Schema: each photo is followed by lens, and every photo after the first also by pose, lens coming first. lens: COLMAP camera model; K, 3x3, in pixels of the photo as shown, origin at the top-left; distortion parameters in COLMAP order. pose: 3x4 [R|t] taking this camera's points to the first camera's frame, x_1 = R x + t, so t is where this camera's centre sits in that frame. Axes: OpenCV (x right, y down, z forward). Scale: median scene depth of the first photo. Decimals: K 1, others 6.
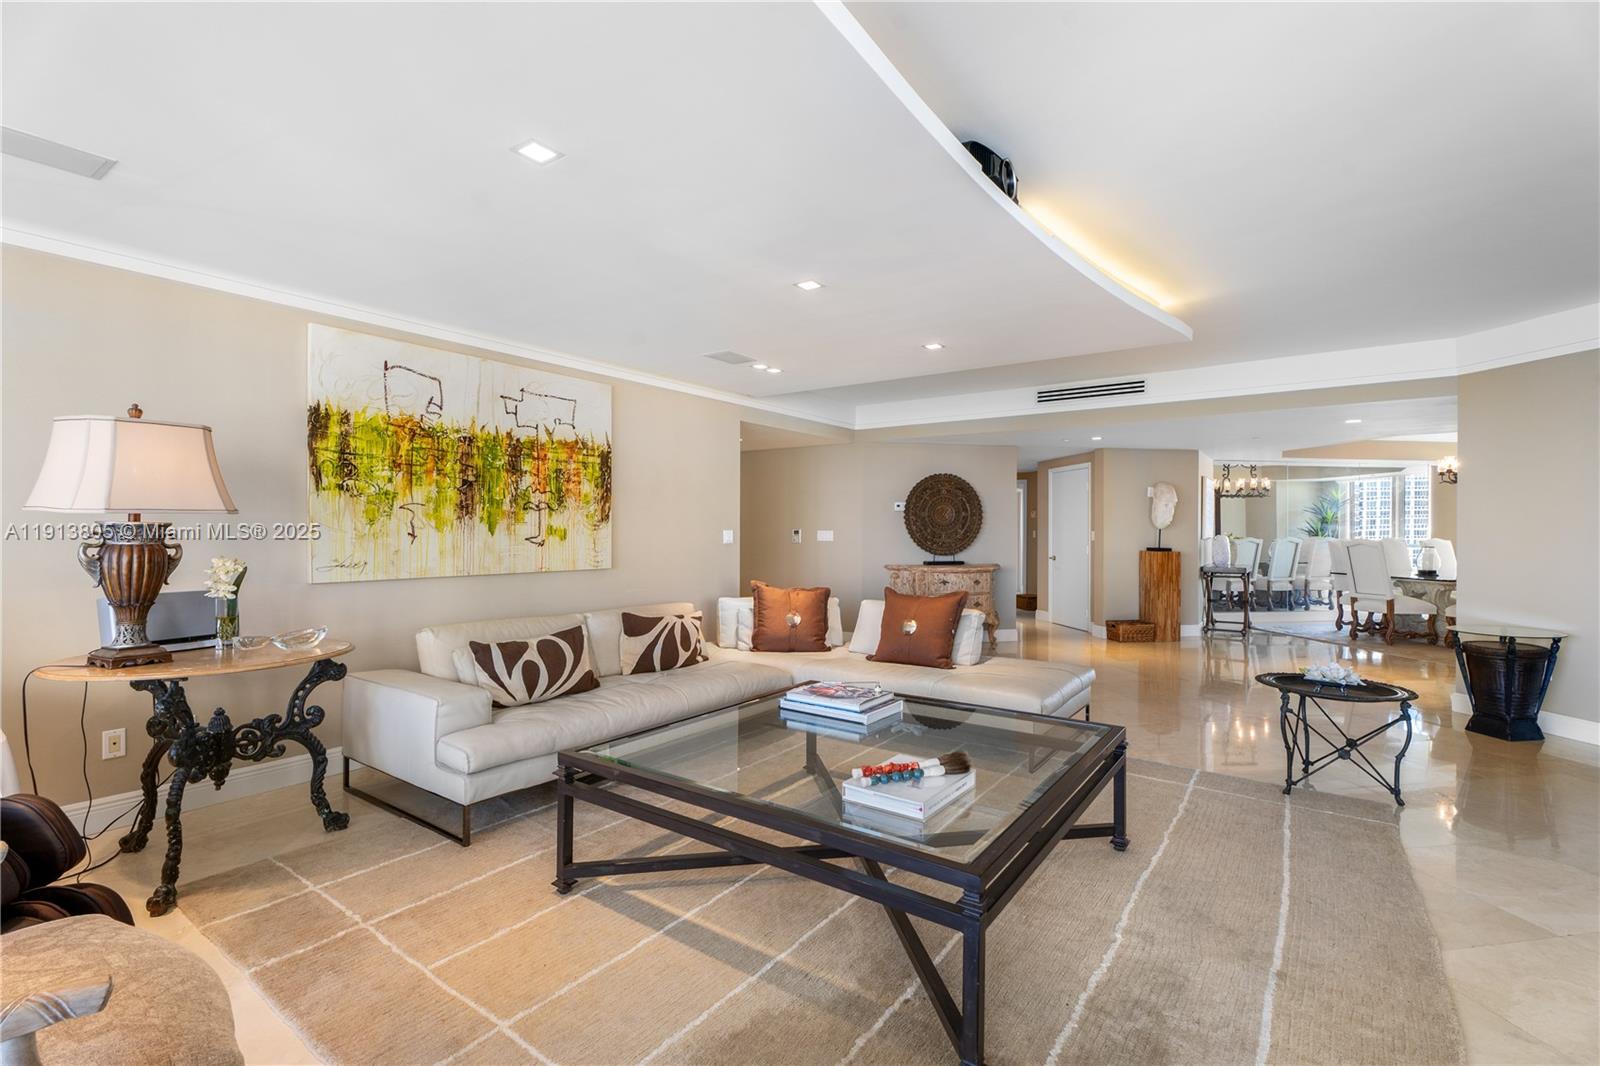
lens RADIAL K [[694.1, 0, 816.1], [0, 694.1, 533.9], [0, 0, 1]] dist [0.000329, -0.000376]
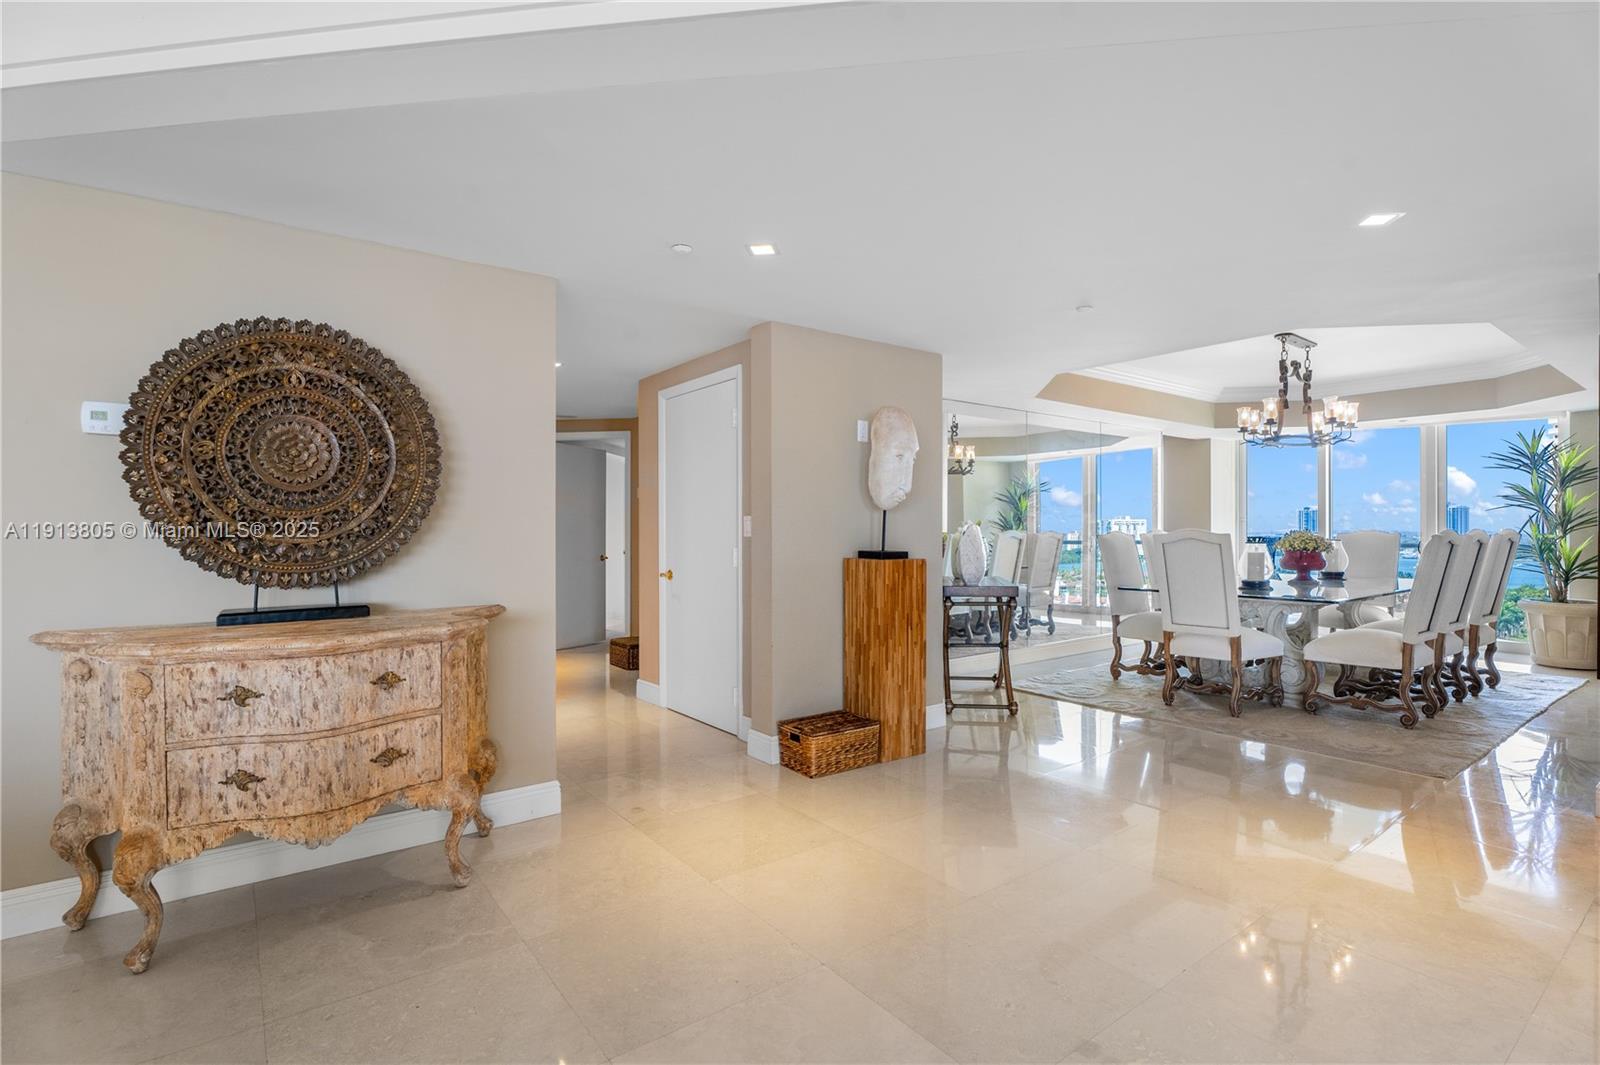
lens RADIAL K [[744.9, 0, 800.0], [0, 744.9, 532.5], [0, 0, 1]] dist [-0.019289, -0.000212]
pose [[0.892667, -0.005044, 0.450689, 0.221493], [0.006148, 0.999981, -0.000987, 0.007815], [-0.450675, 0.003652, 0.892680, 0.579249]]
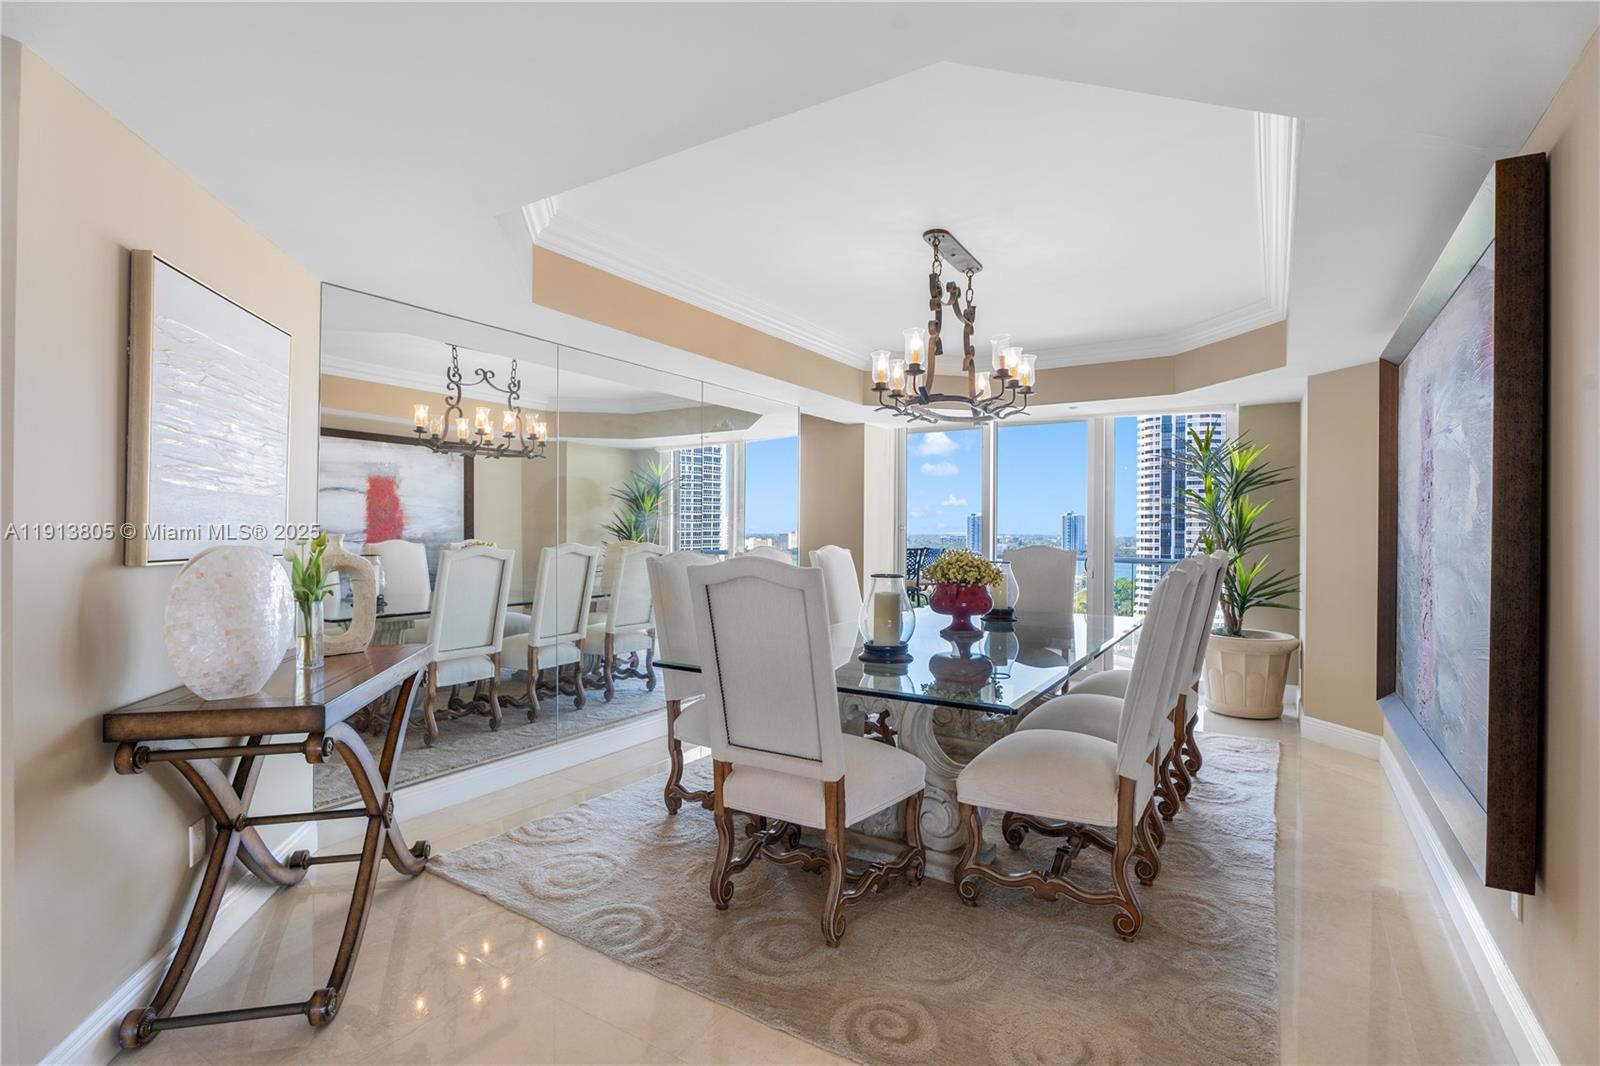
lens RADIAL K [[744.9, 0, 800.0], [0, 744.9, 533.0], [0, 0, 1]] dist [-0.019289, -0.000212]
pose [[0.666815, 0.000814, 0.745223, 0.560256], [0.000098, 0.999999, -0.001180, -0.001613], [-0.745223, 0.000860, 0.666815, 0.760834]]
